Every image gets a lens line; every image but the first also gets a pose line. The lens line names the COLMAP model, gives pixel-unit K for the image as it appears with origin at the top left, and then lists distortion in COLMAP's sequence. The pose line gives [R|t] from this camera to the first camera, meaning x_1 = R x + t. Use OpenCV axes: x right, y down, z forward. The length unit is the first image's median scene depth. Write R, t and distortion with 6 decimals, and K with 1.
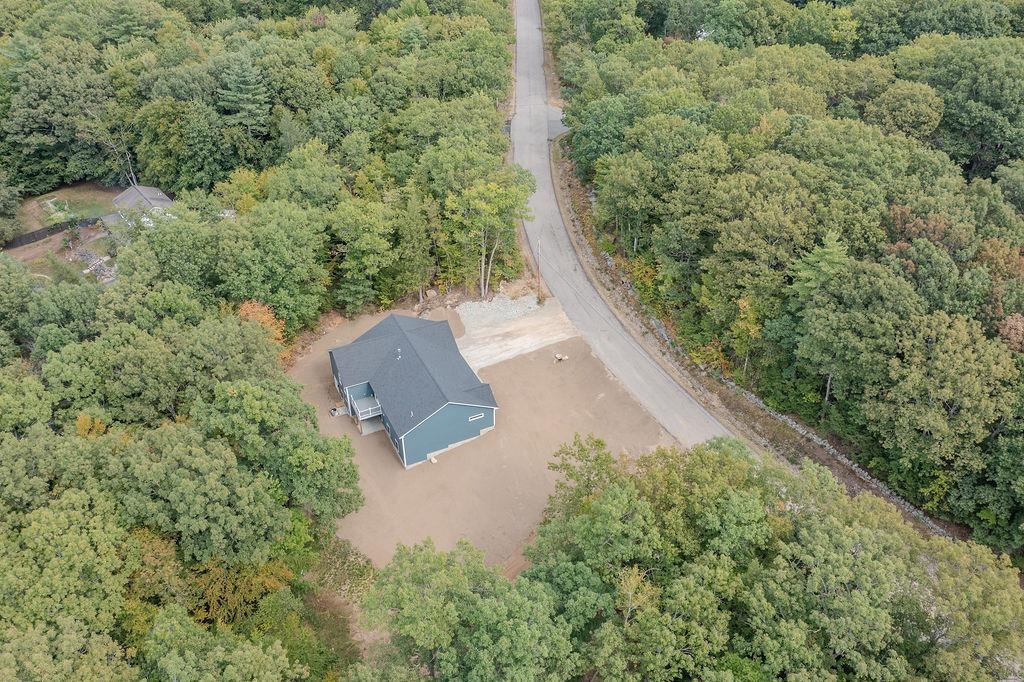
lens RADIAL K [[835.6, 0, 512.0], [0, 835.6, 341.0], [0, 0, 1]] dist [-0.006618, 0.001173]
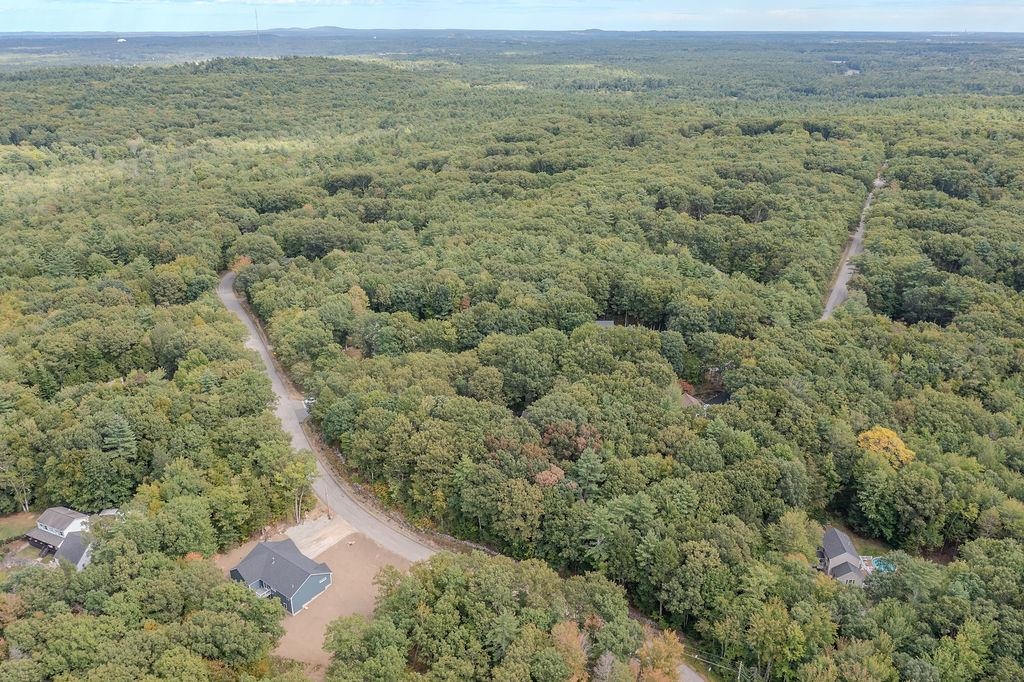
lens RADIAL K [[835.6, 0, 512.0], [0, 835.6, 341.0], [0, 0, 1]] dist [-0.006618, 0.001173]
pose [[0.905120, -0.160588, 0.393660, -0.290862], [0.249304, 0.950499, -0.185469, 0.026615], [-0.344390, 0.266013, 0.900351, -0.989783]]
